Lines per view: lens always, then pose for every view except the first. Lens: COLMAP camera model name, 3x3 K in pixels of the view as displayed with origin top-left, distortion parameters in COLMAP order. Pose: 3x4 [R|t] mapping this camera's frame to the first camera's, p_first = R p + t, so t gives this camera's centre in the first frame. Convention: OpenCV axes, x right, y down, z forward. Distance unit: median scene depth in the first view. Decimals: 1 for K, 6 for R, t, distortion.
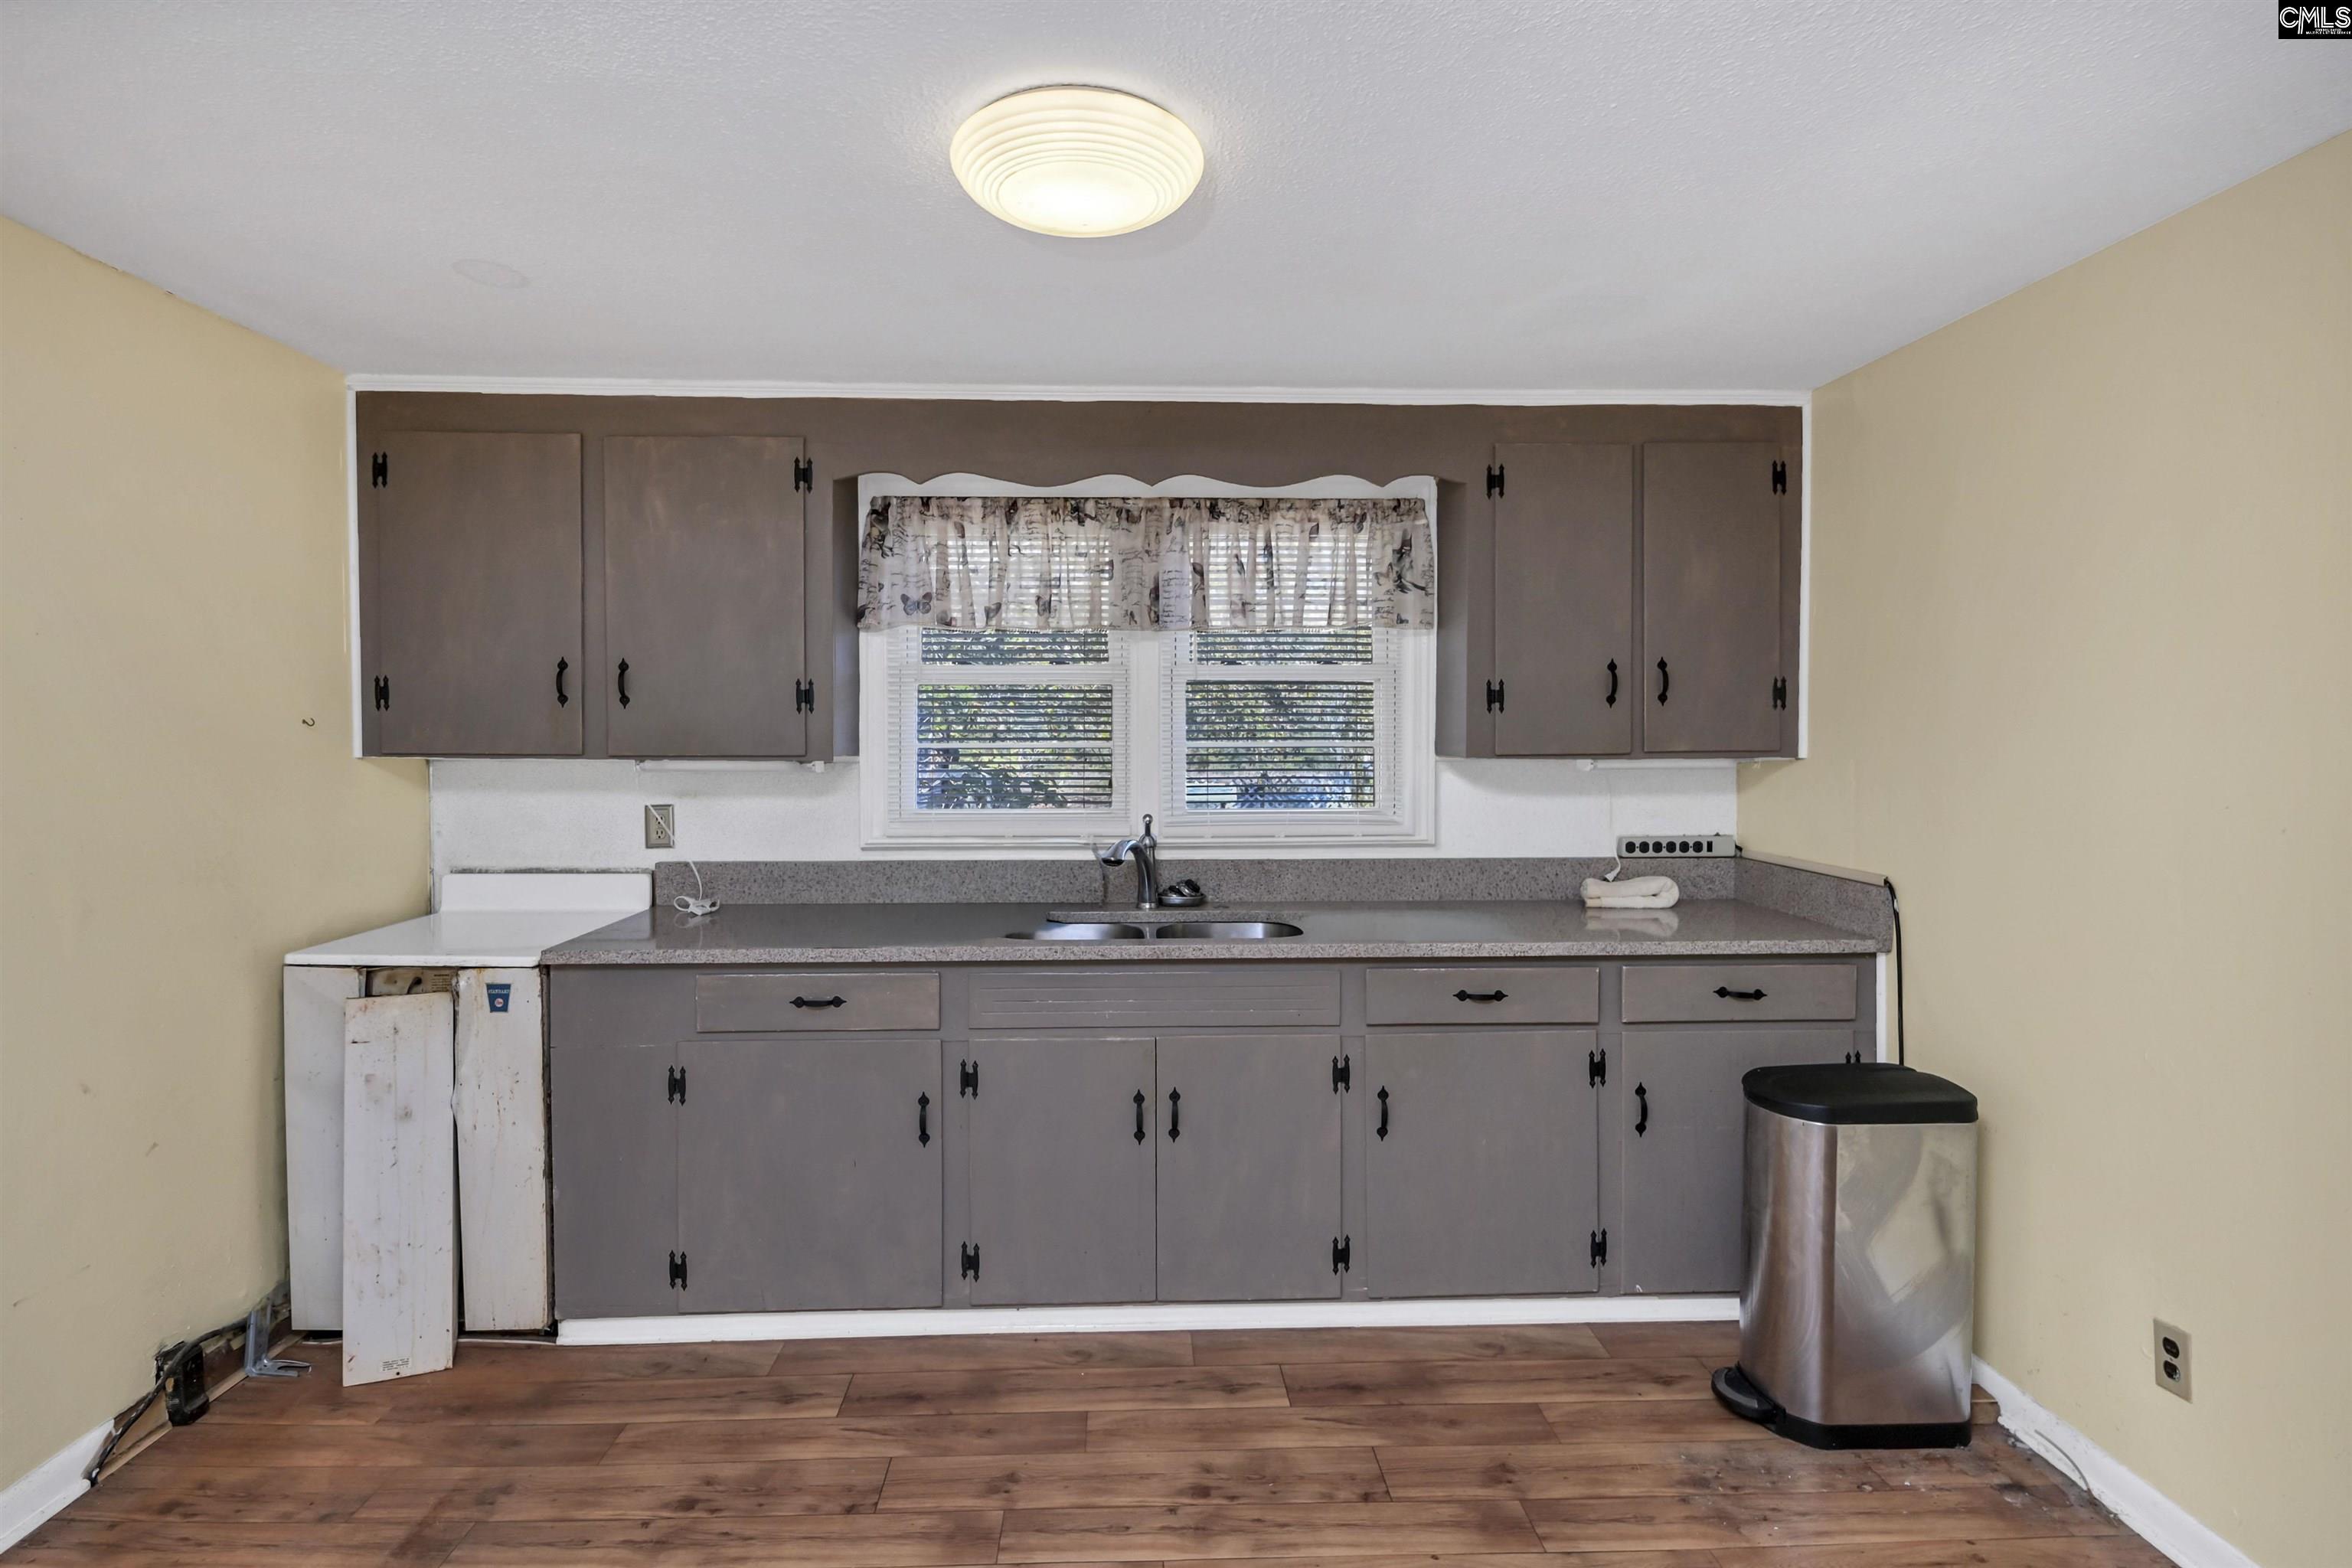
lens RADIAL K [[1206.2, 0, 1156.8], [0, 1206.2, 762.0], [0, 0, 1]] dist [0.010189, -0.005393]
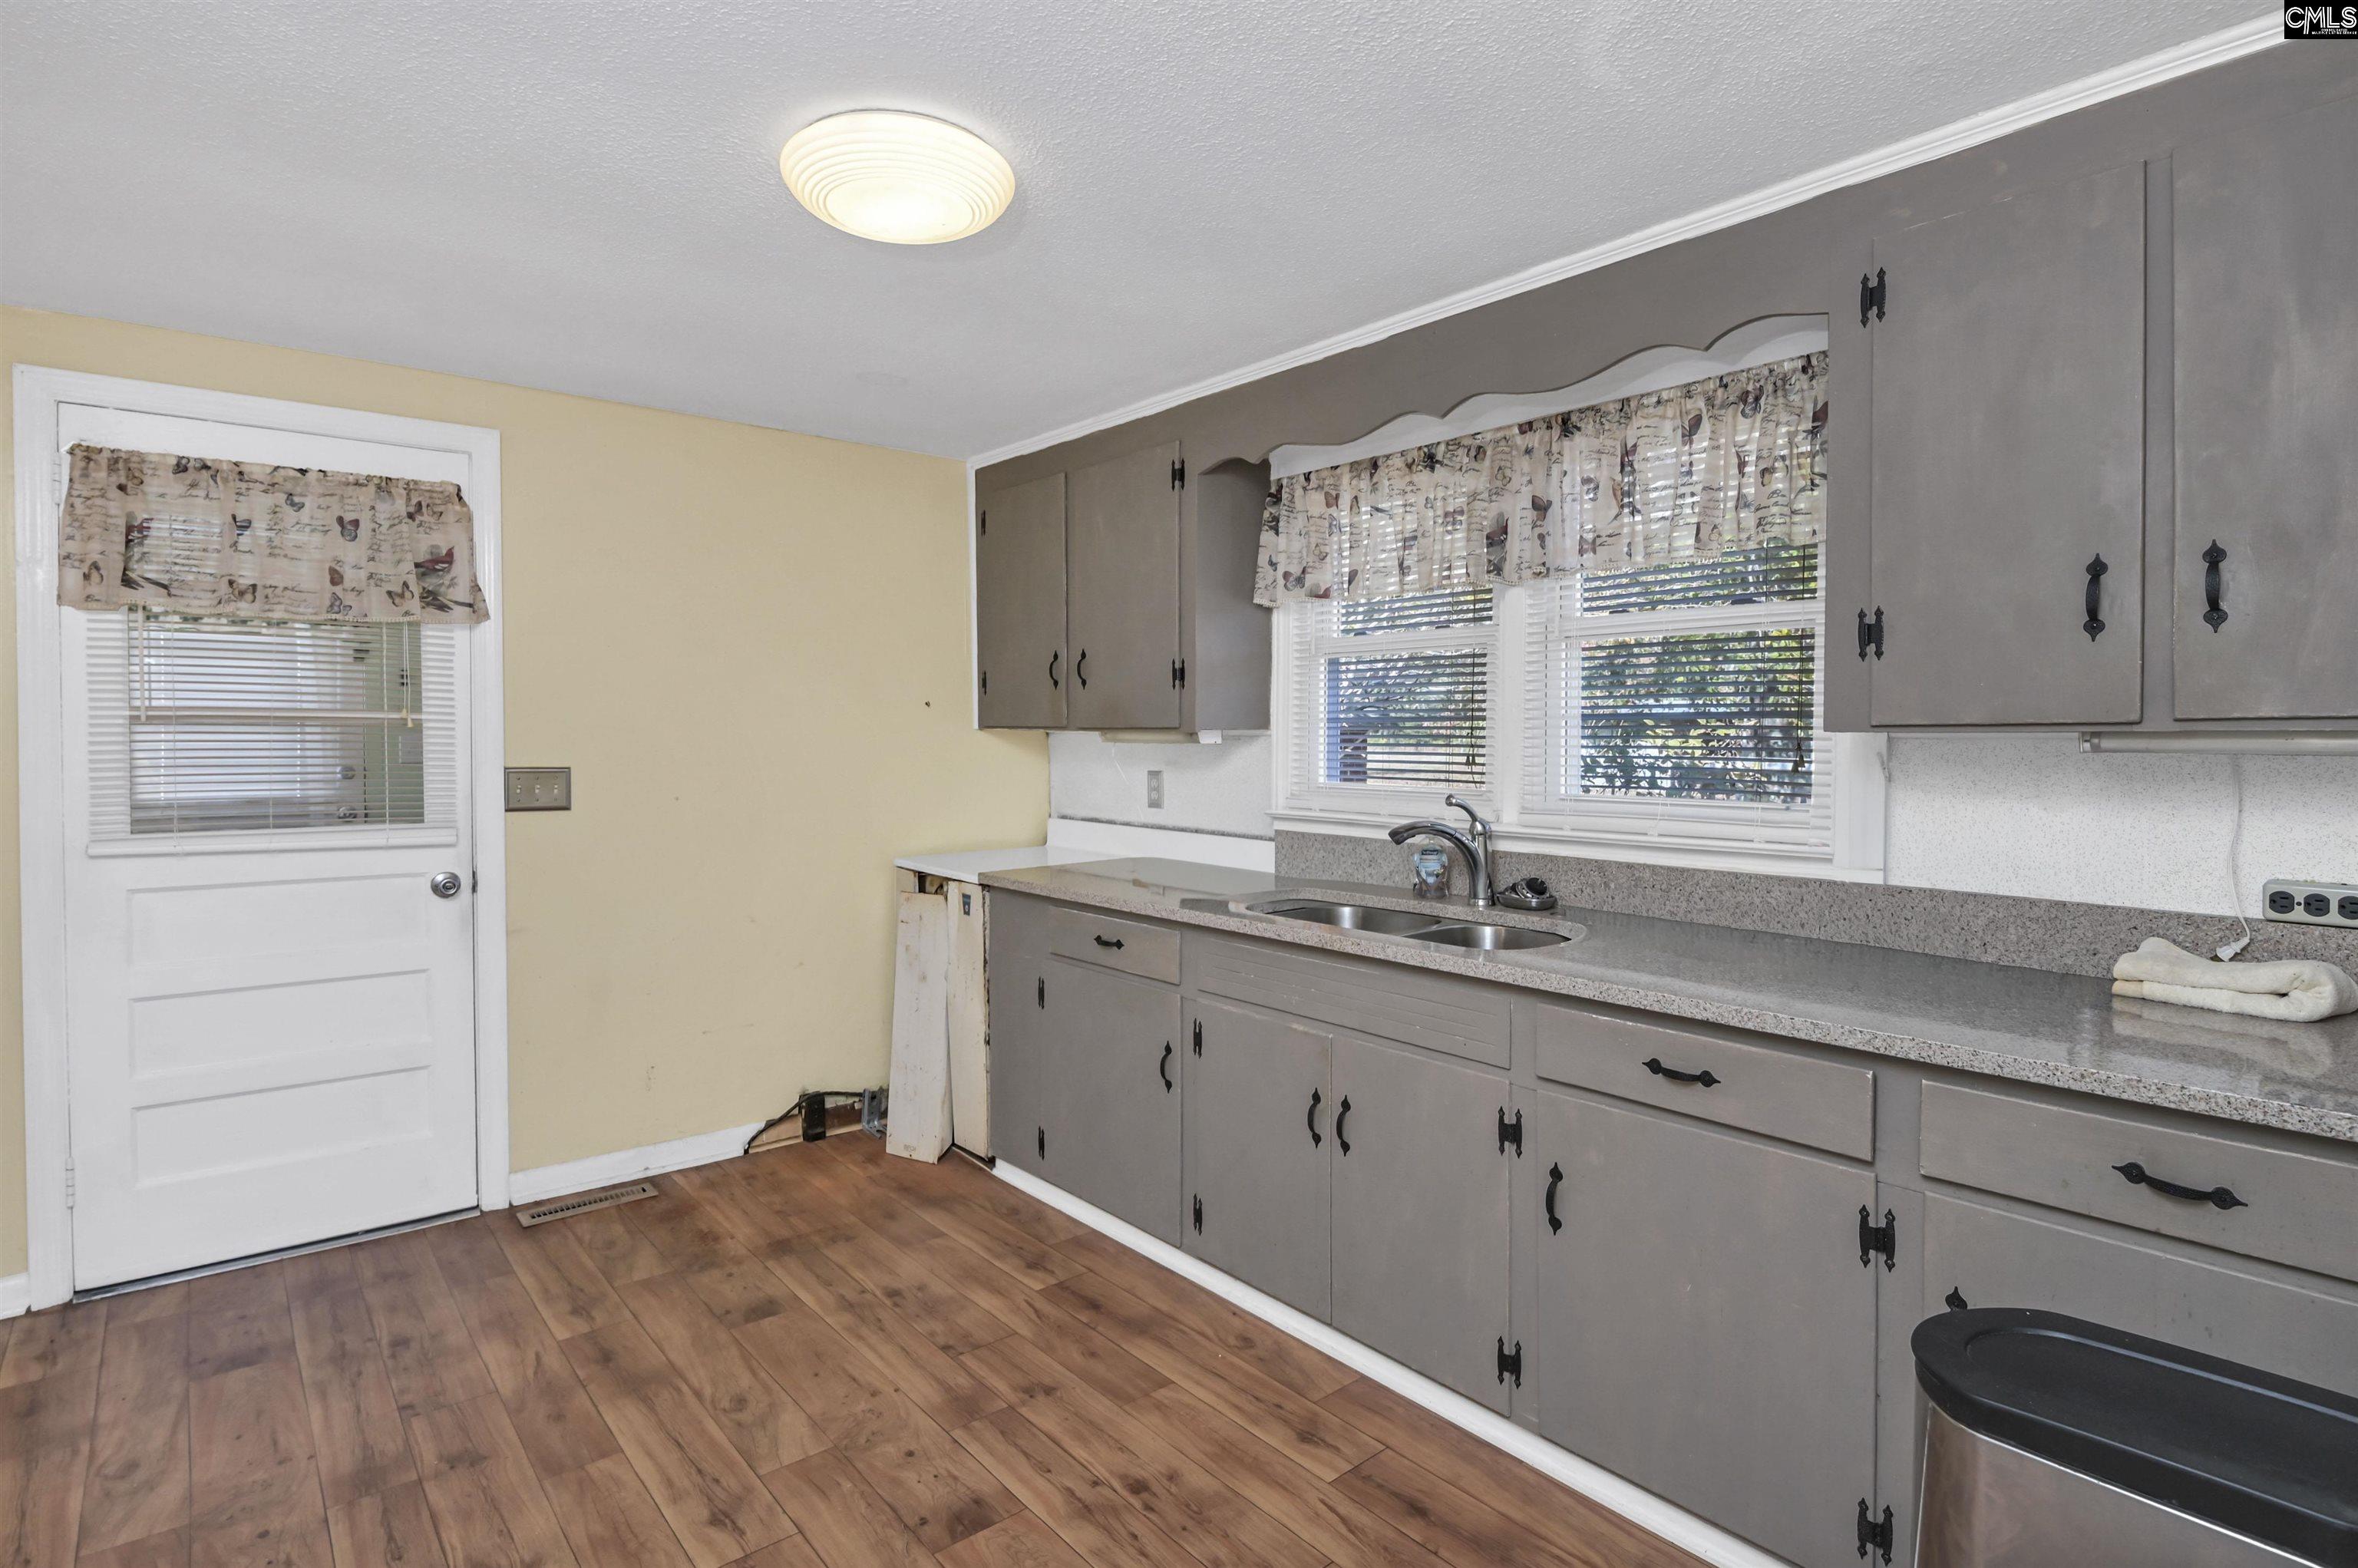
lens RADIAL K [[1204.6, 0, 1157.3], [0, 1204.6, 771.0], [0, 0, 1]] dist [0.016881, -0.000195]
pose [[0.601993, 0.027568, -0.798025, 0.596448], [-0.017754, 0.999619, 0.021140, 0.012031], [0.798304, 0.001442, 0.602253, 0.325630]]
